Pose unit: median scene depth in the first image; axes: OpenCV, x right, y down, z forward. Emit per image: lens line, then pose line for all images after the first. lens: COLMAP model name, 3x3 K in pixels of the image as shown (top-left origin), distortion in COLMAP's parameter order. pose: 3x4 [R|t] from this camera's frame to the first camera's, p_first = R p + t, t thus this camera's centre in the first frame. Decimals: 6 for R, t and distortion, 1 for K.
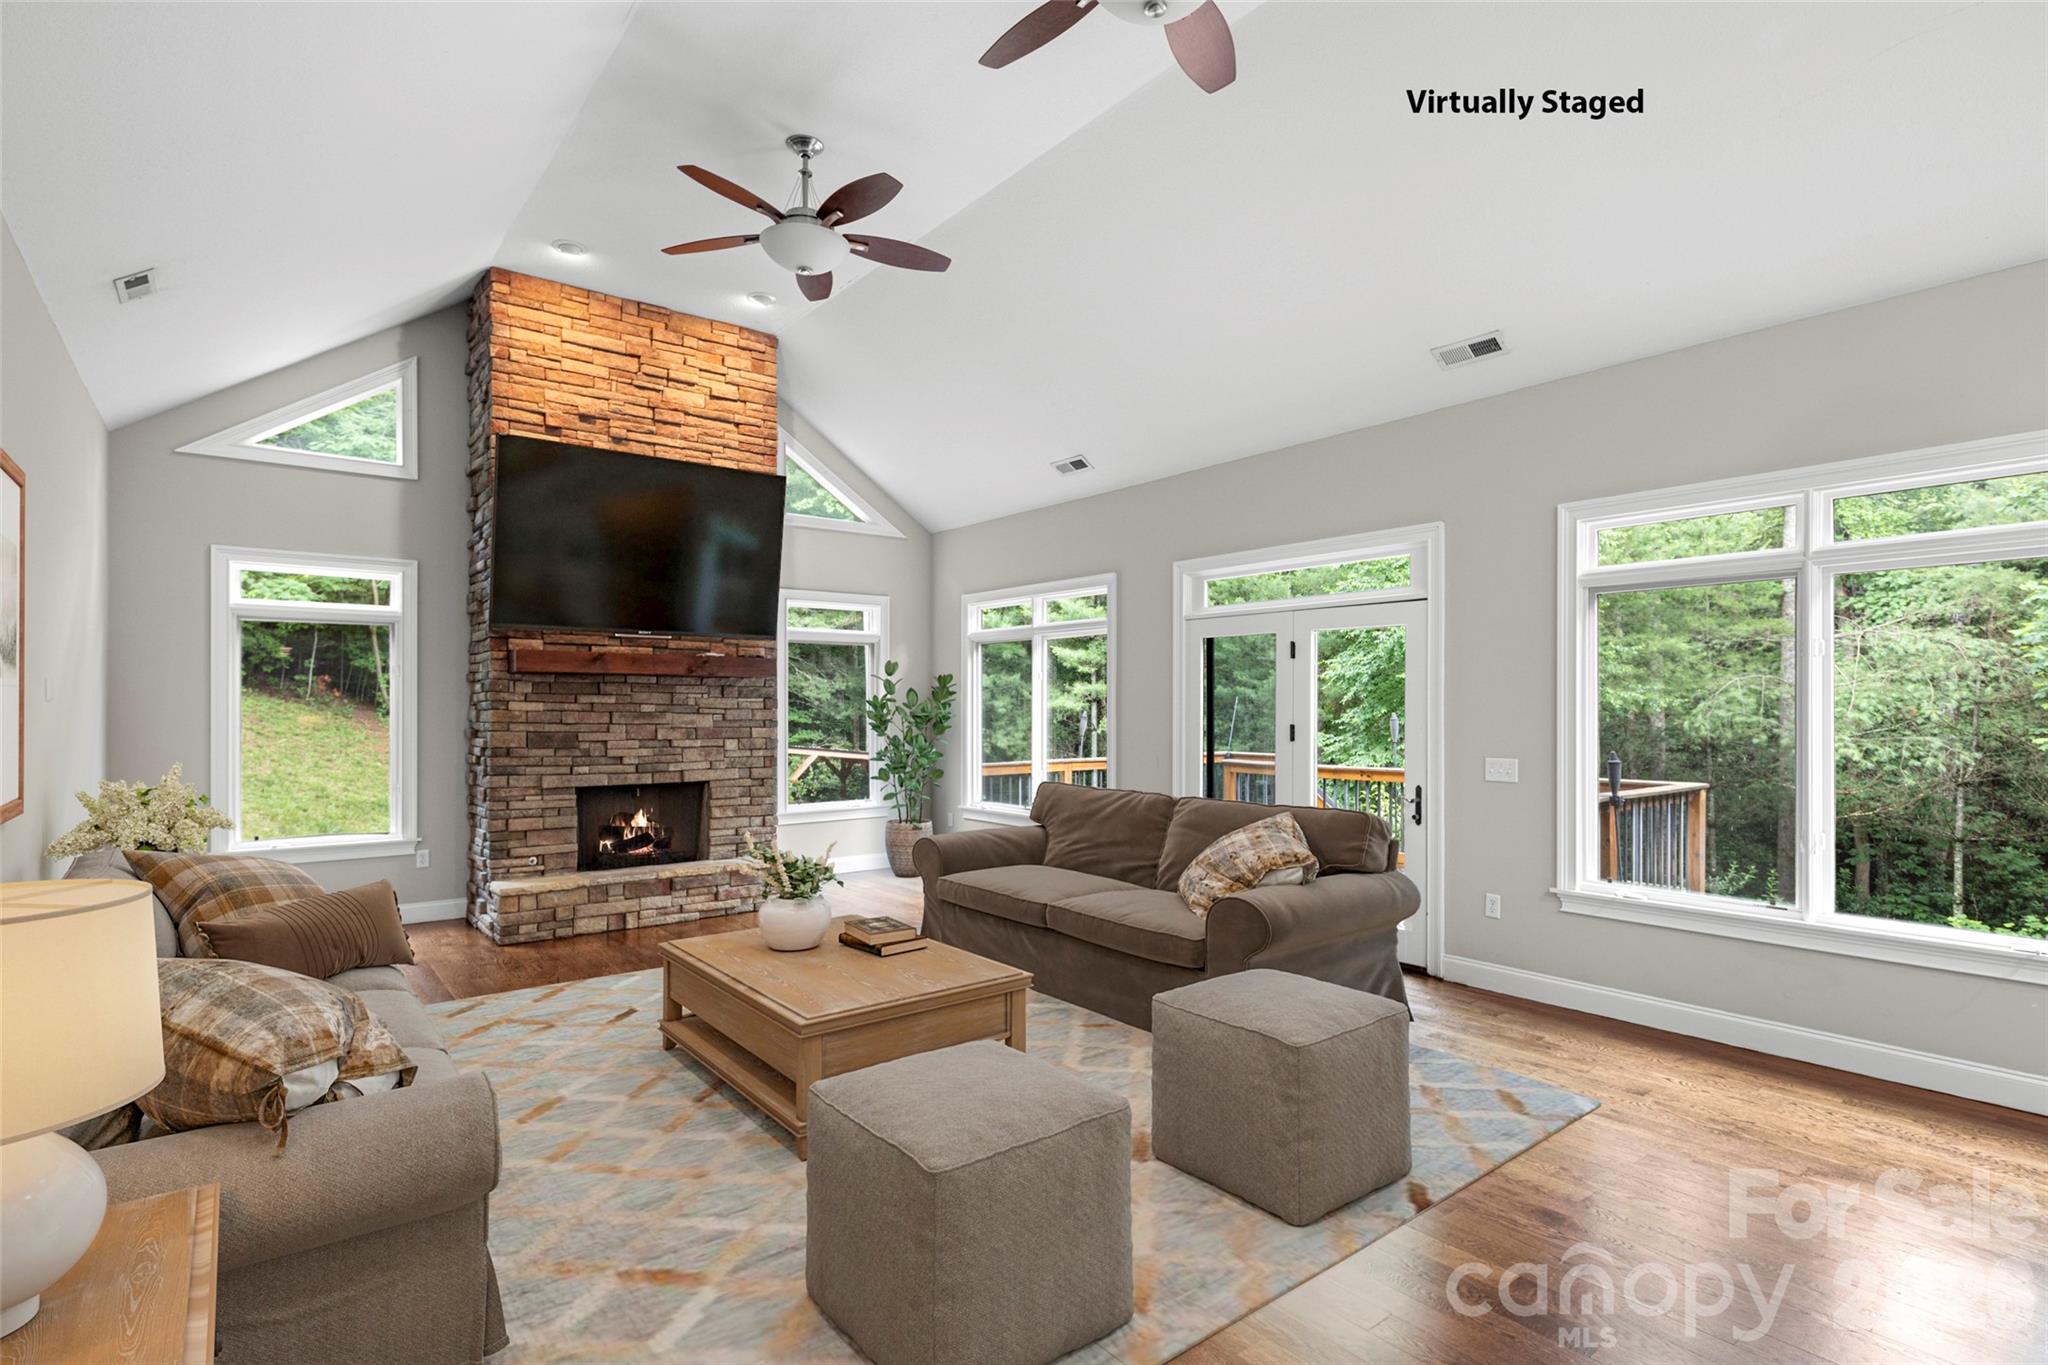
lens RADIAL K [[992.1, 0, 1045.4], [0, 992.1, 706.0], [0, 0, 1]] dist [0.005825, -0.004796]
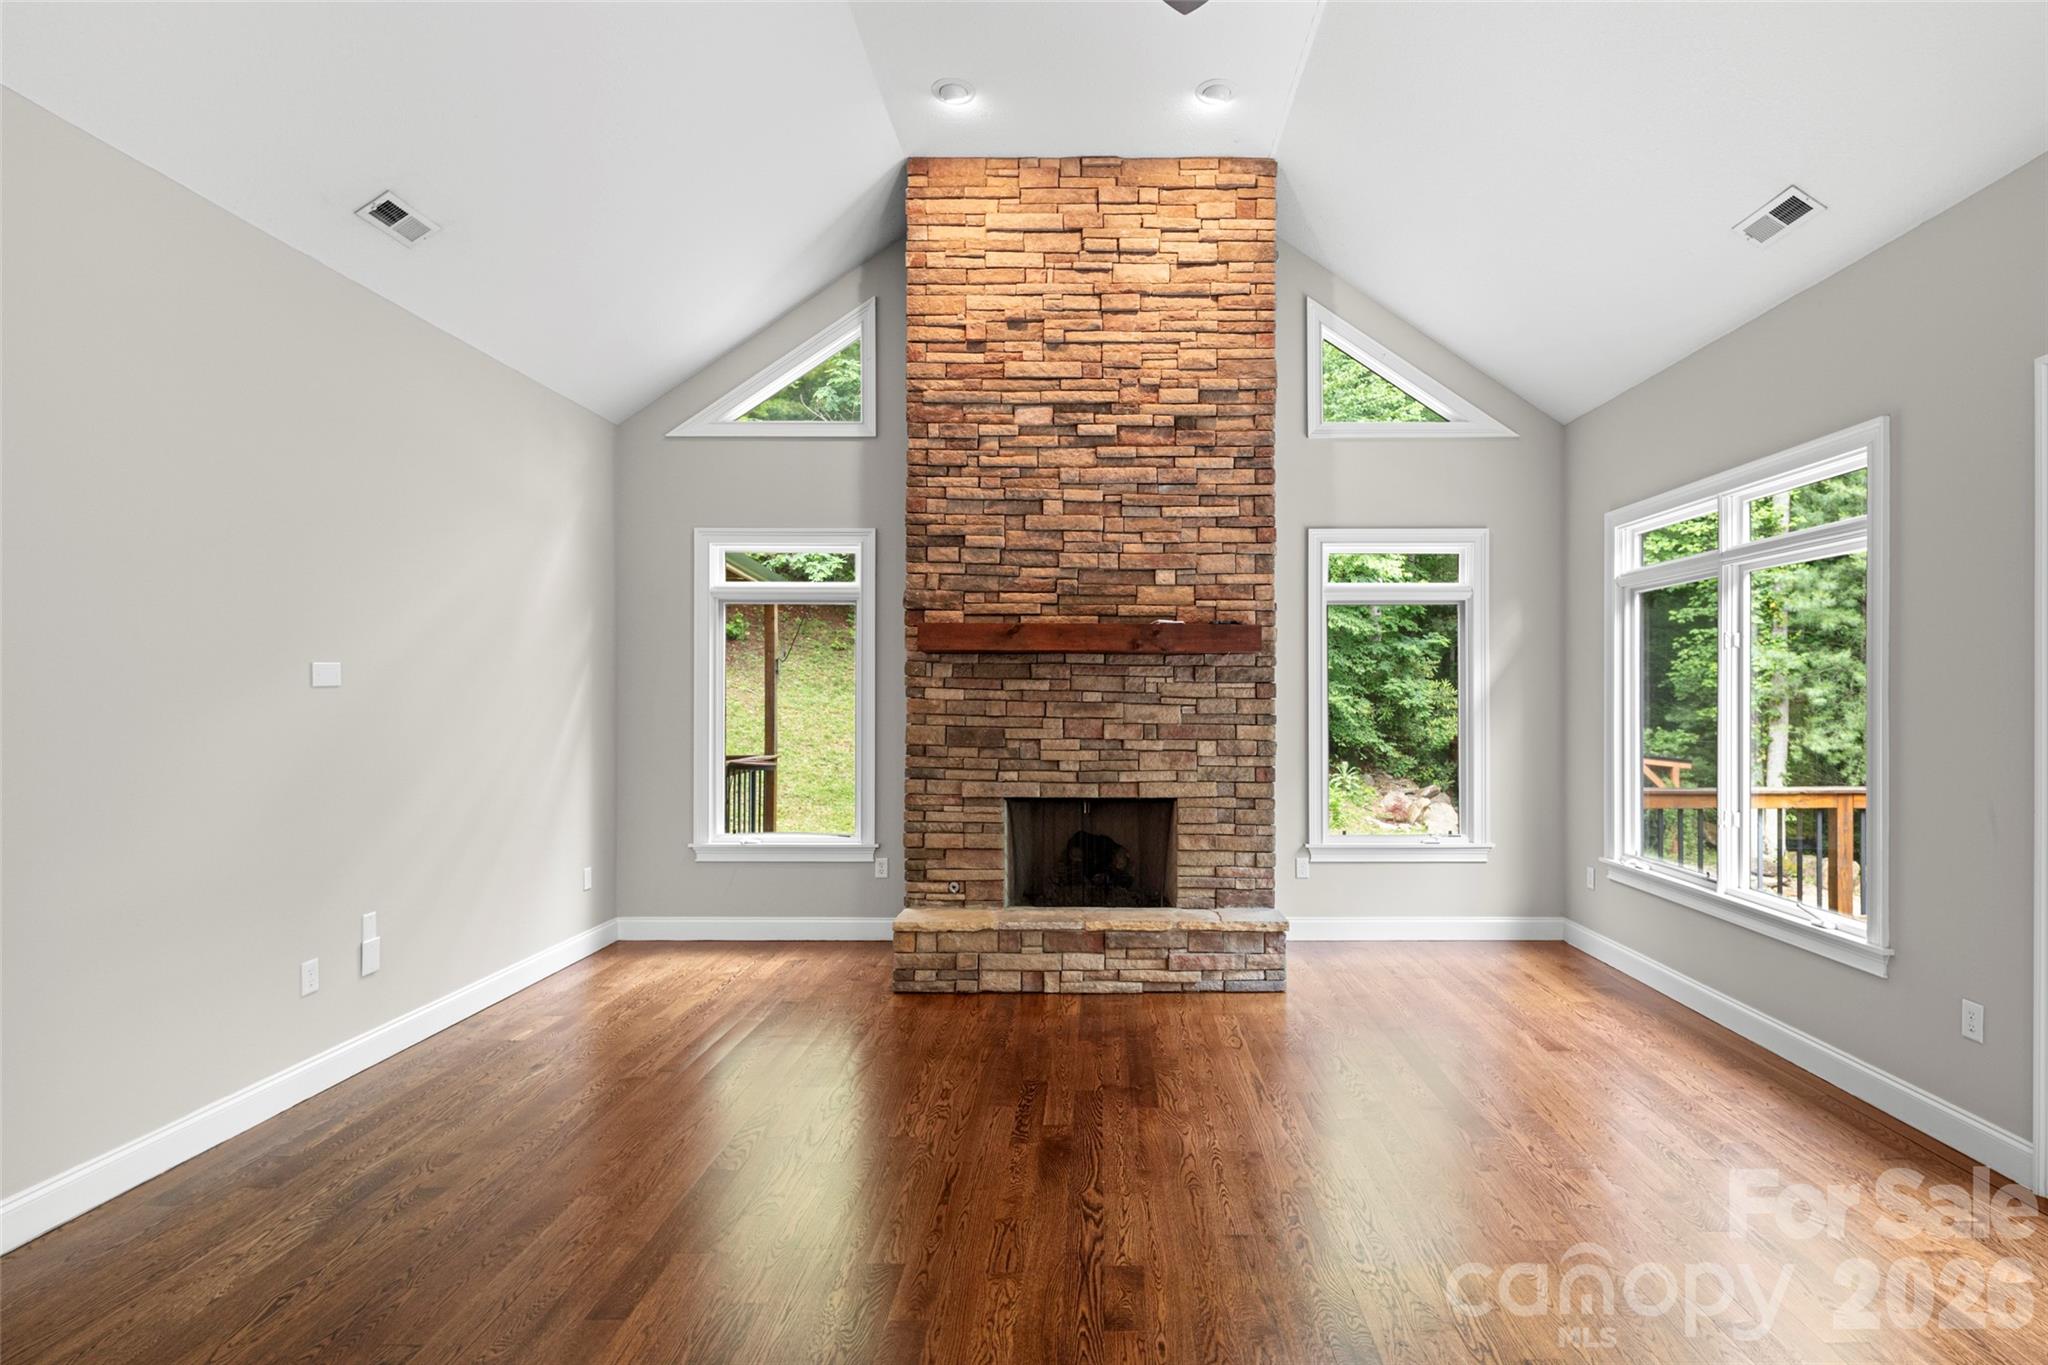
lens RADIAL K [[1030.9, 0, 1106.6], [0, 1030.9, 690.6], [0, 0, 1]] dist [0.004732, -0.000564]
pose [[0.782004, -0.001511, -0.623271, 0.090935], [-0.001260, 0.999991, -0.004006, 0.000546], [0.623272, 0.003918, 0.781995, 0.392998]]
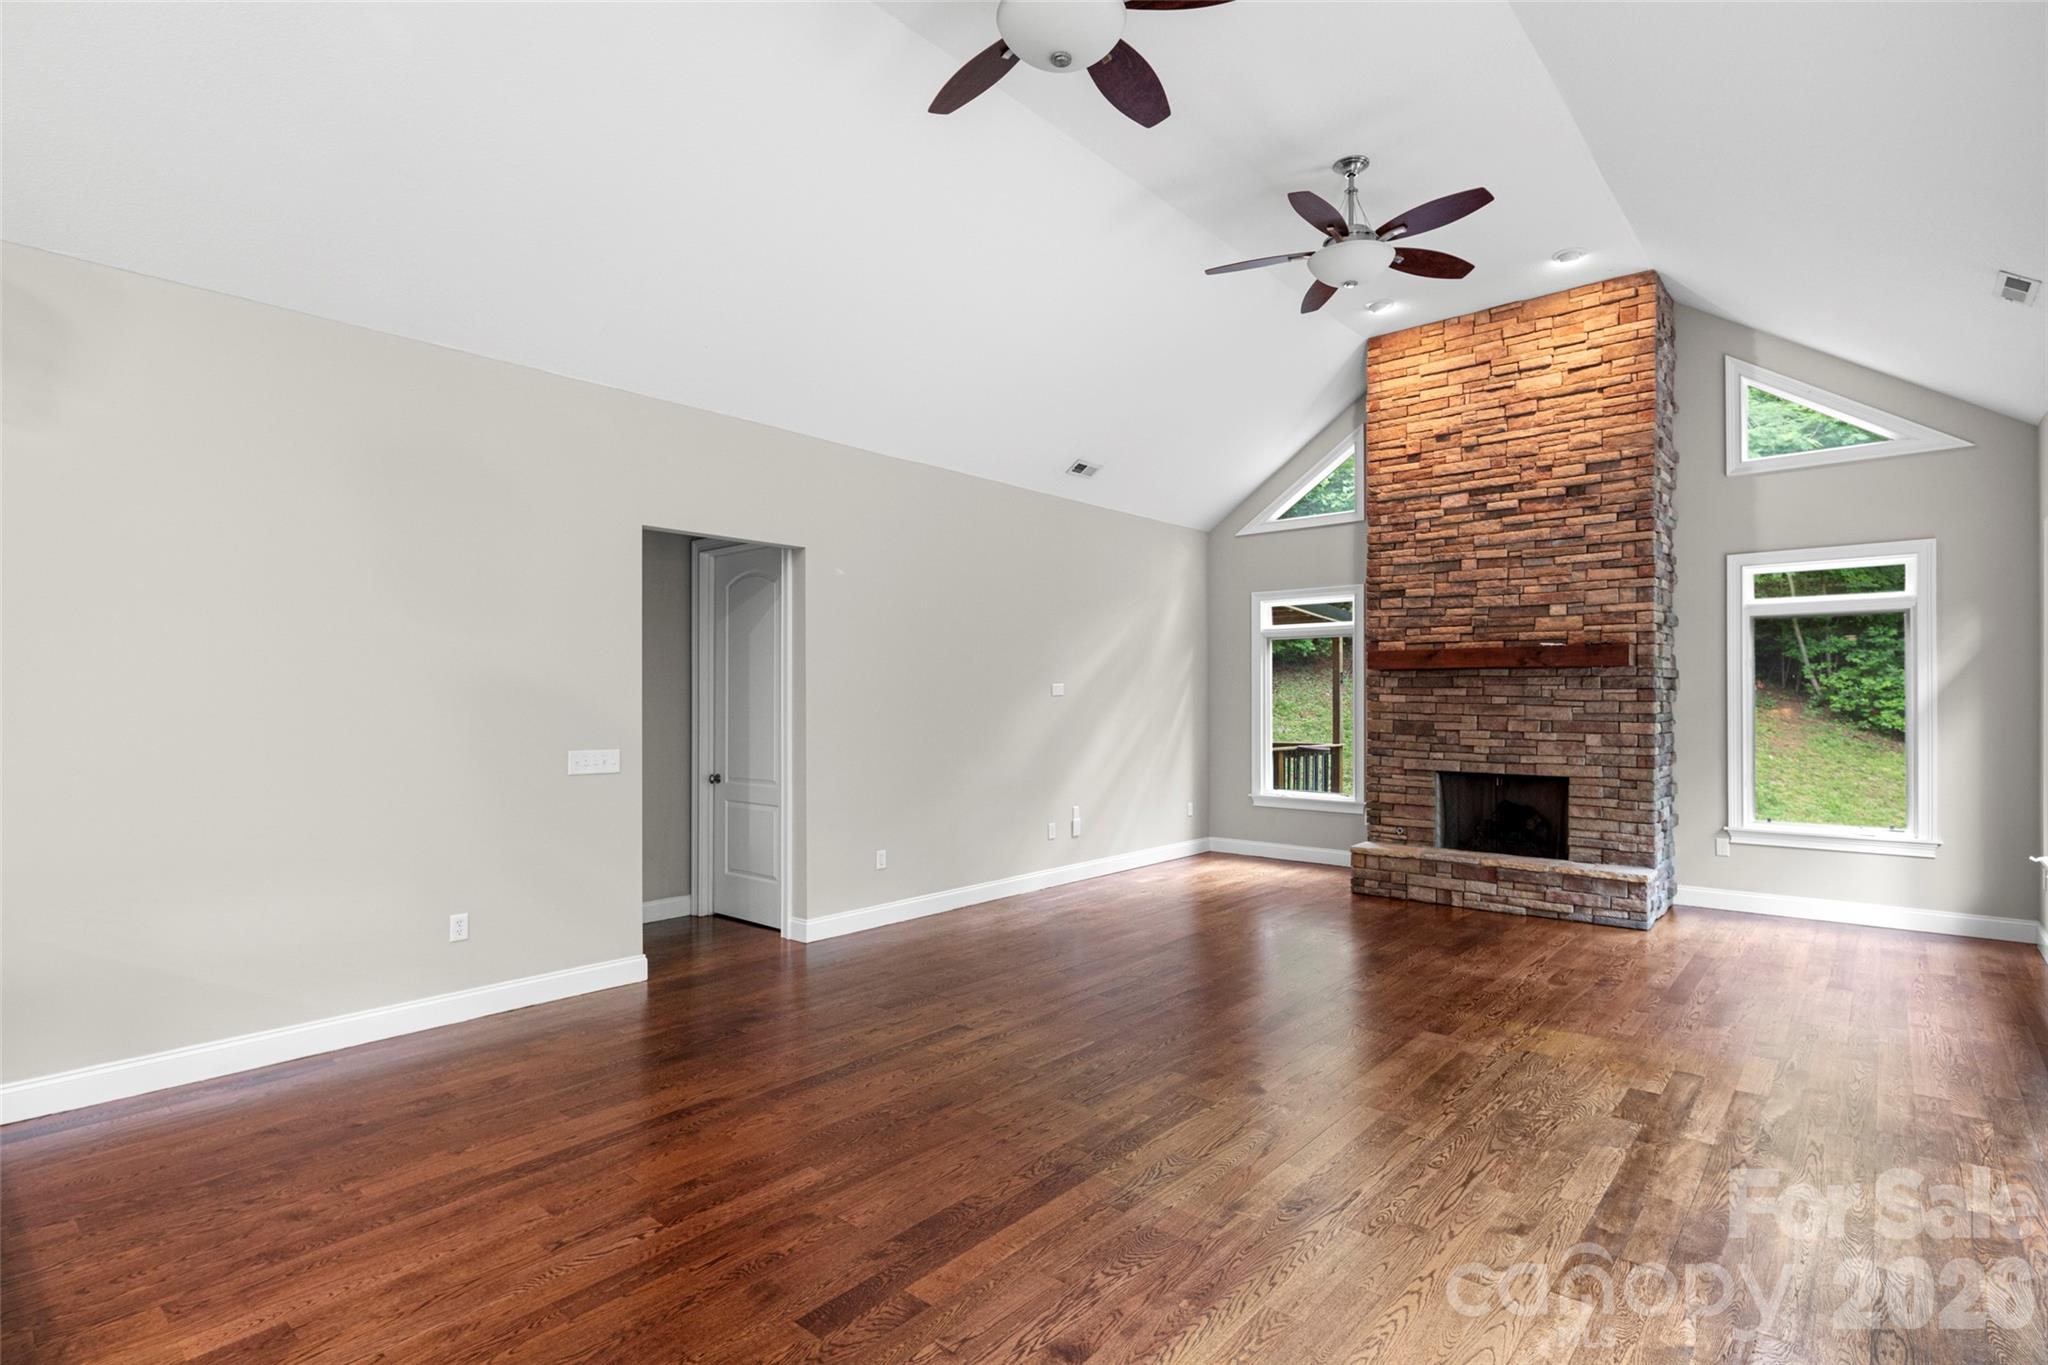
lens RADIAL K [[992.1, 0, 1049.4], [0, 992.1, 700.7], [0, 0, 1]] dist [0.005825, -0.004796]
pose [[0.195463, 0.001569, -0.980710, 0.507909], [0.000454, 0.999998, 0.001691, 0.000782], [0.980711, -0.000775, 0.195462, 0.337932]]
